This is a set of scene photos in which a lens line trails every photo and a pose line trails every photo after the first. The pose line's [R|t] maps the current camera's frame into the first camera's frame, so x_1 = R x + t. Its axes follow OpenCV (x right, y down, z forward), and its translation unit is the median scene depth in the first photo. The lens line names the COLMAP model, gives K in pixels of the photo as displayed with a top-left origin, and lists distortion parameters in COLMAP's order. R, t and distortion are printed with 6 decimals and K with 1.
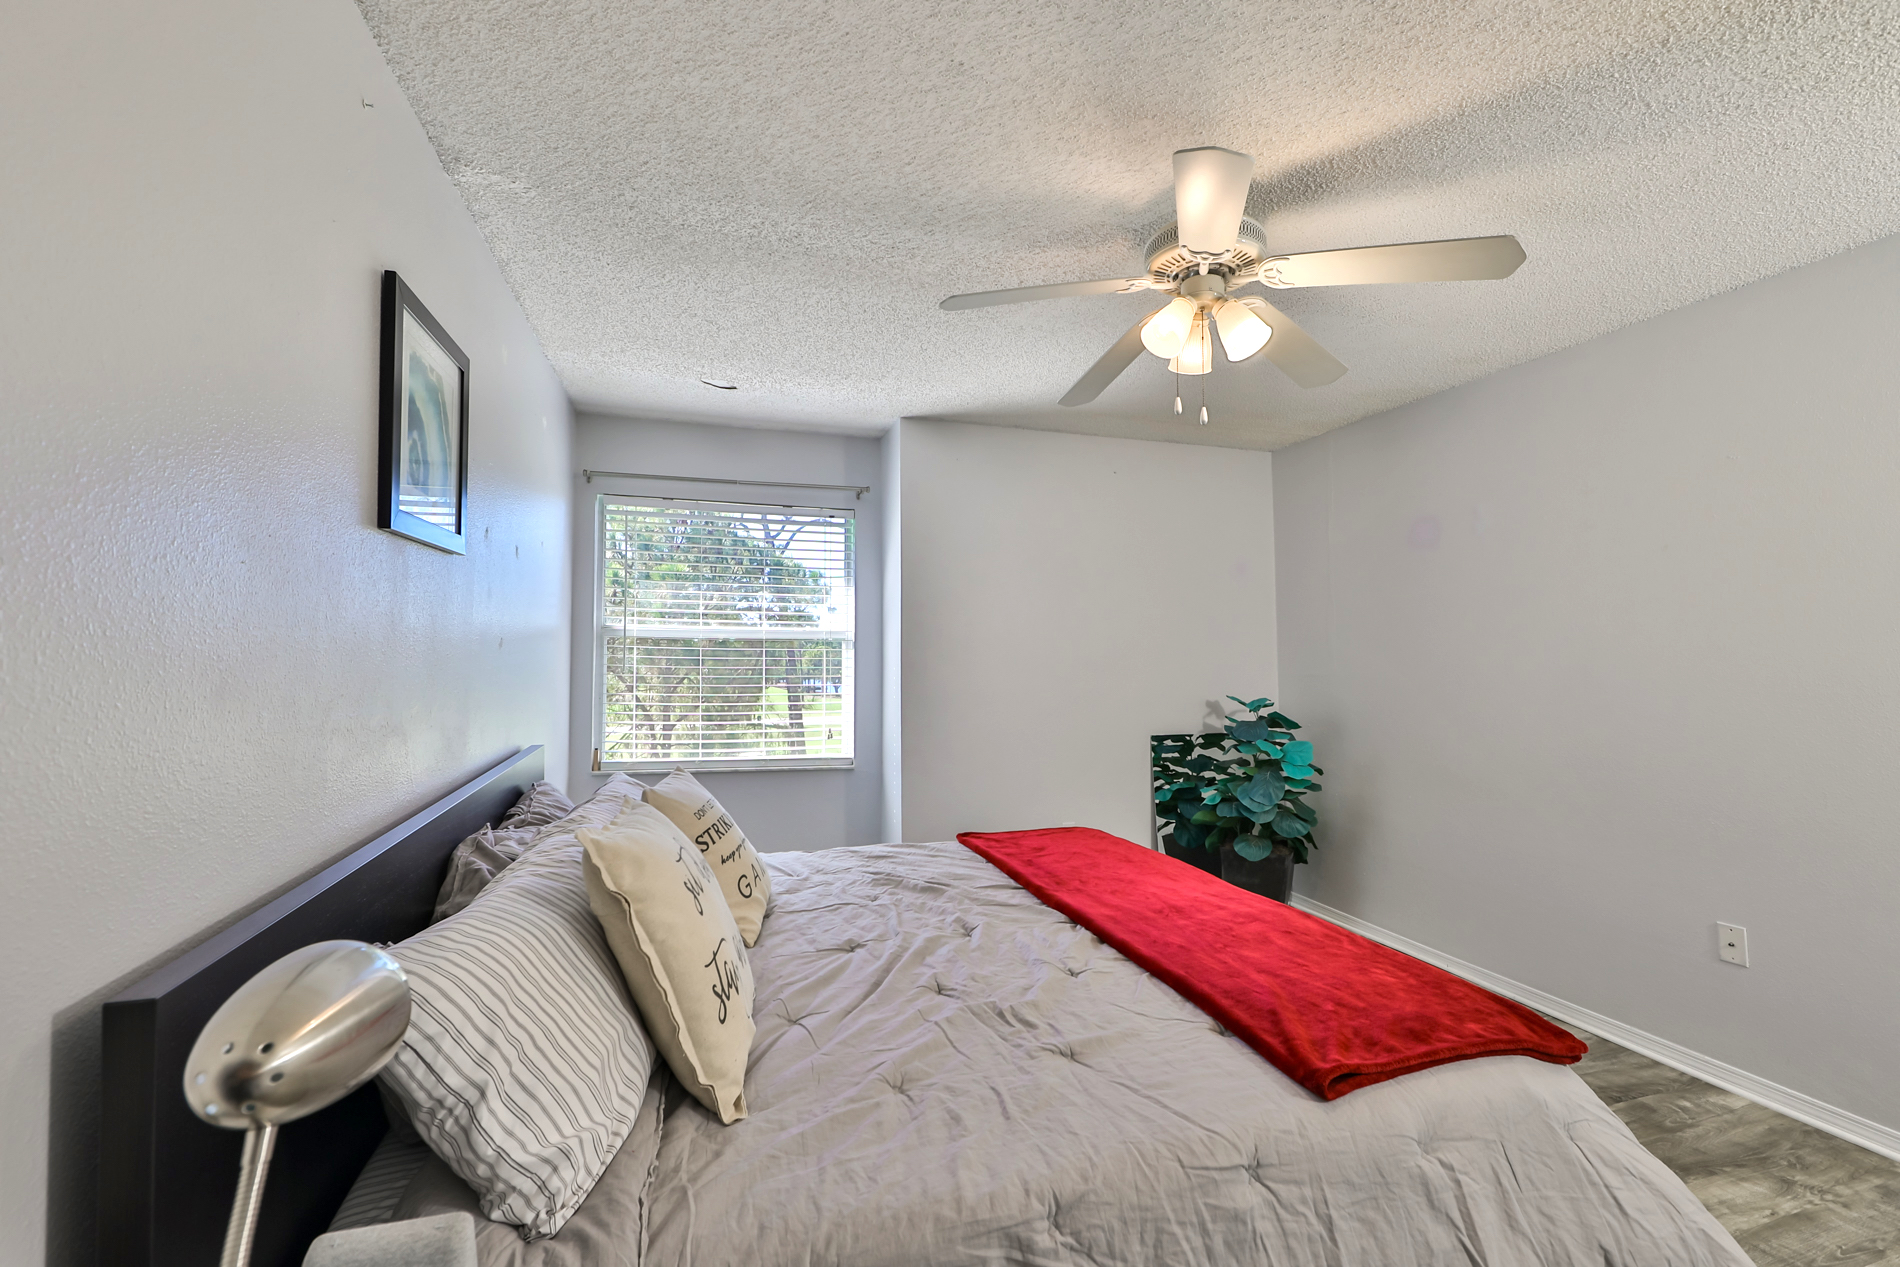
lens RADIAL K [[797.7, 0, 950.0], [0, 797.7, 633.5], [0, 0, 1]] dist [-0.000027, -0.000015]
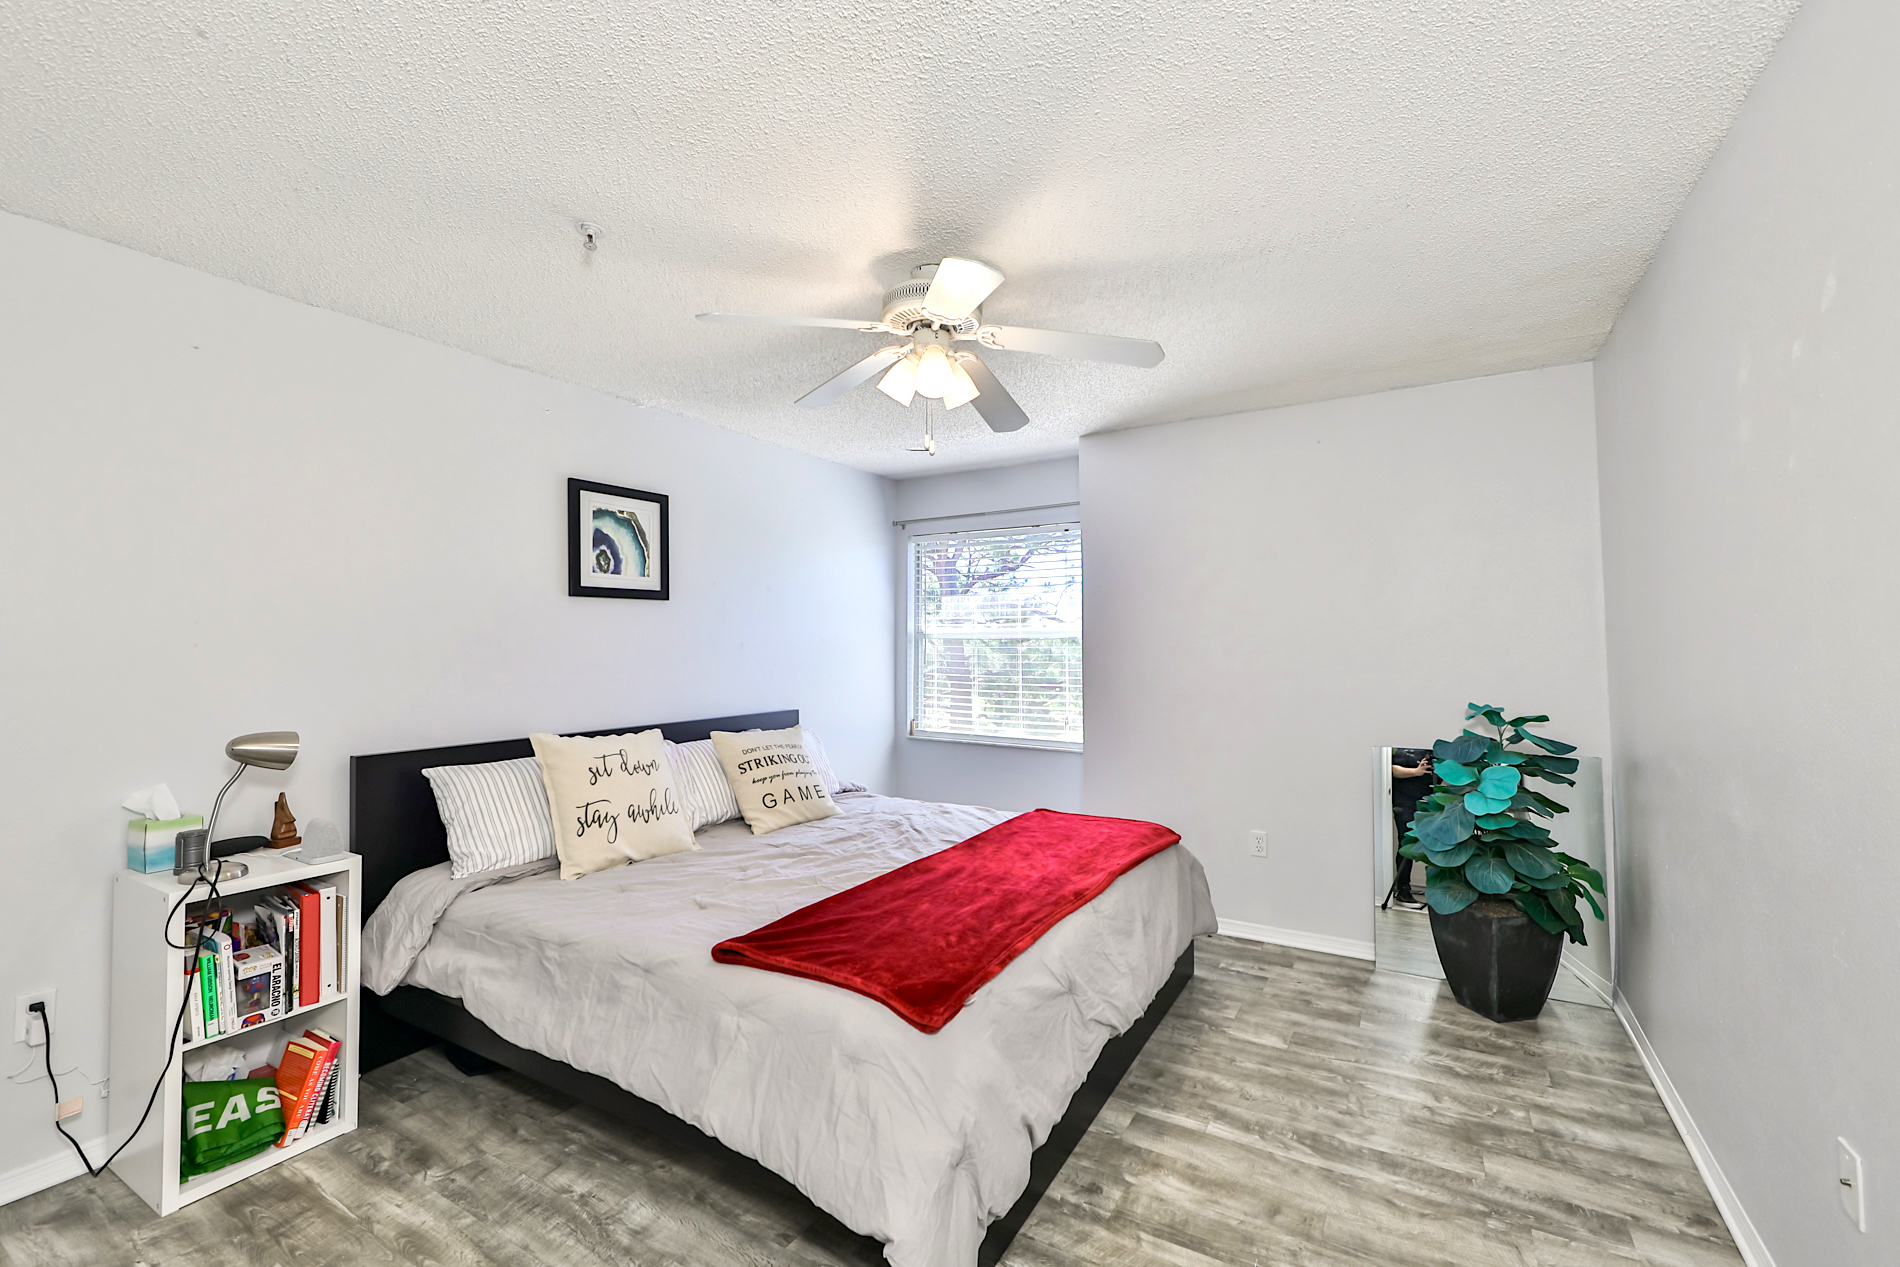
lens RADIAL K [[803.5, 0, 949.6], [0, 803.5, 640.6], [0, 0, 1]] dist [0.002117, 0.000247]
pose [[0.668561, -0.010321, -0.743586, 1.104938], [0.024342, 0.999672, 0.008011, -0.003514], [0.743259, -0.023456, 0.668592, 0.197919]]
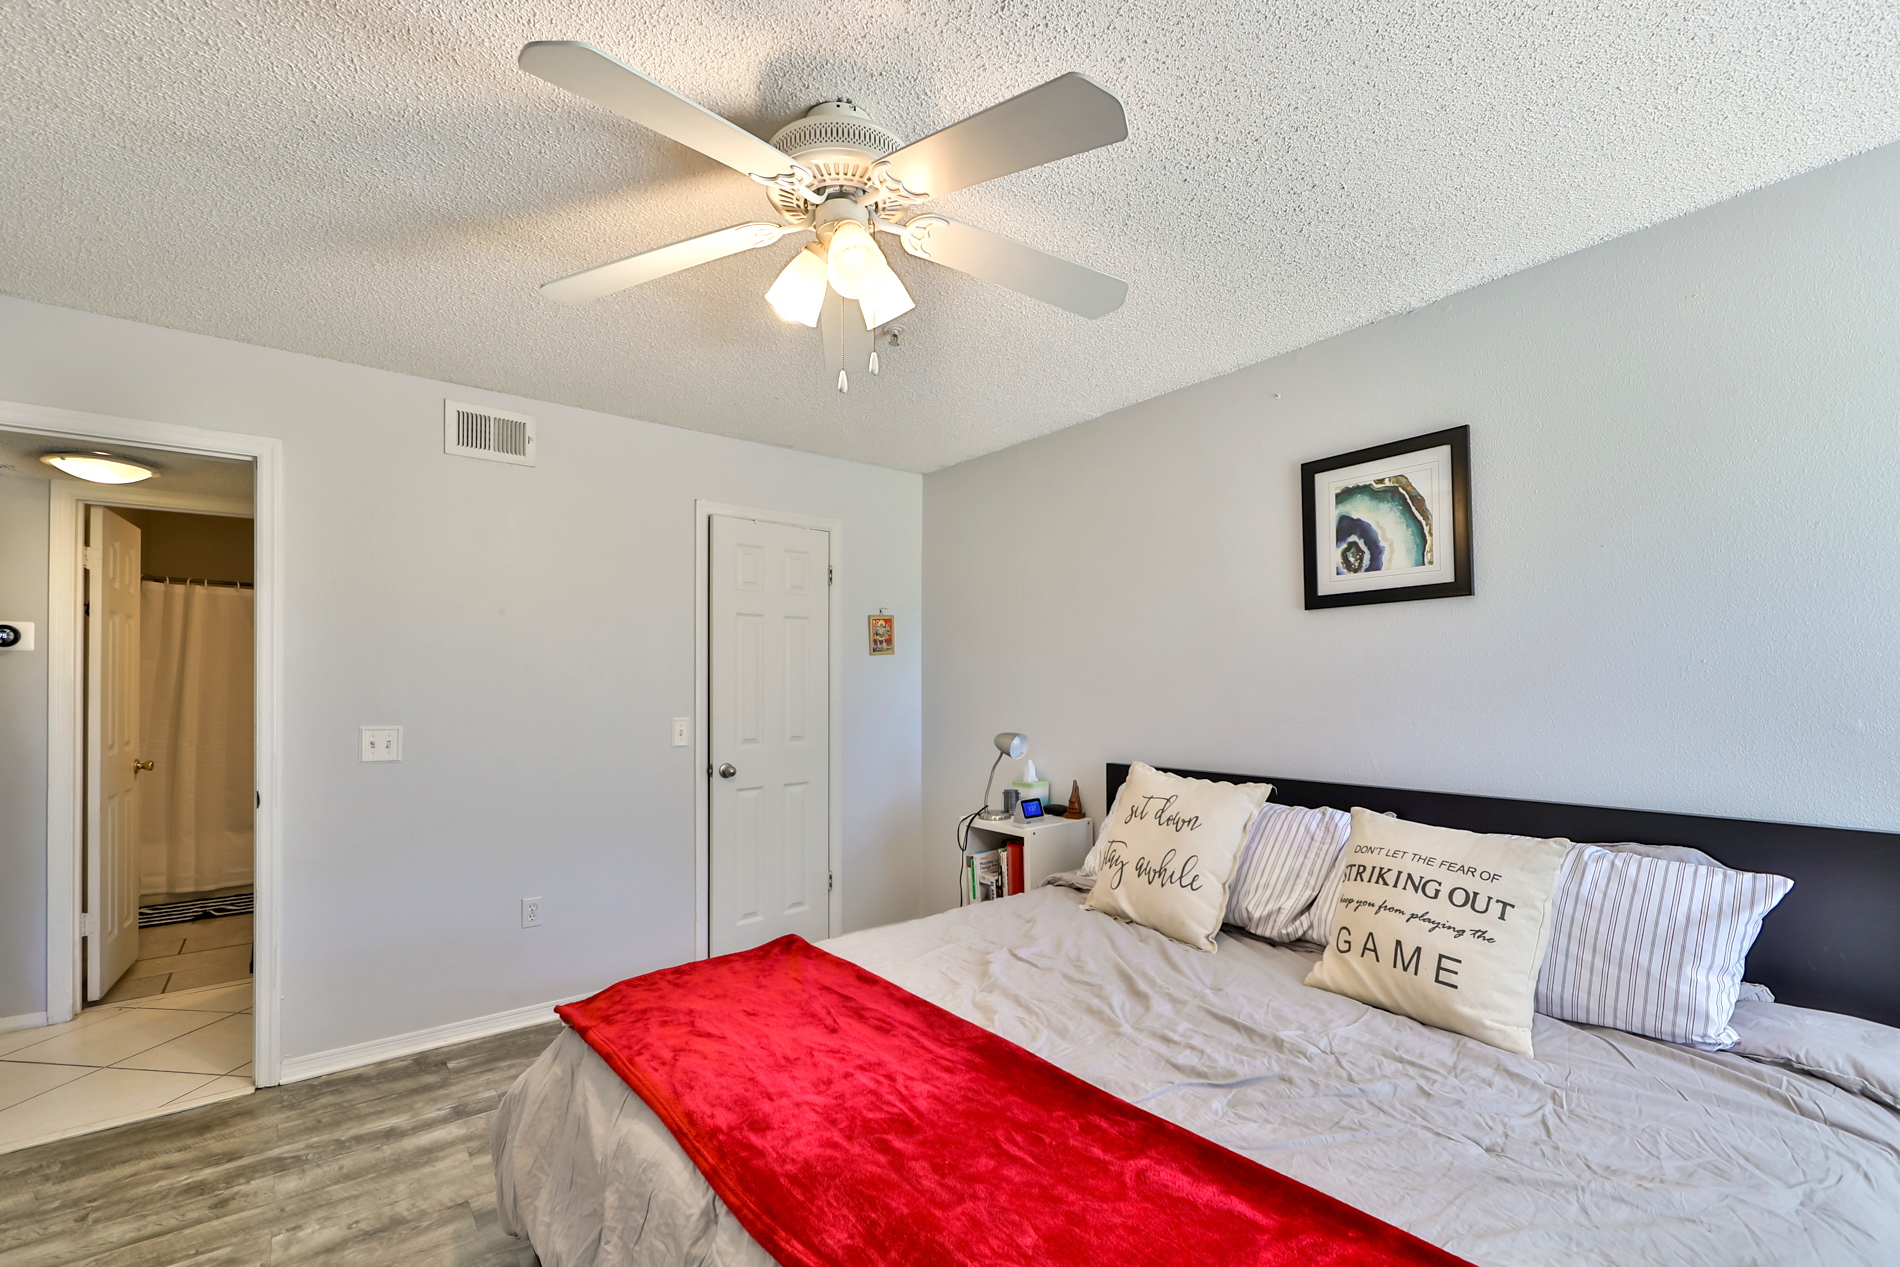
lens RADIAL K [[826.2, 0, 948.8], [0, 826.2, 678.7], [0, 0, 1]] dist [0.001079, 0.000163]
pose [[-0.931607, 0.001970, -0.363461, 0.473083], [0.013098, 0.999518, -0.028156, 0.039390], [0.363230, -0.030991, -0.931184, 1.630253]]
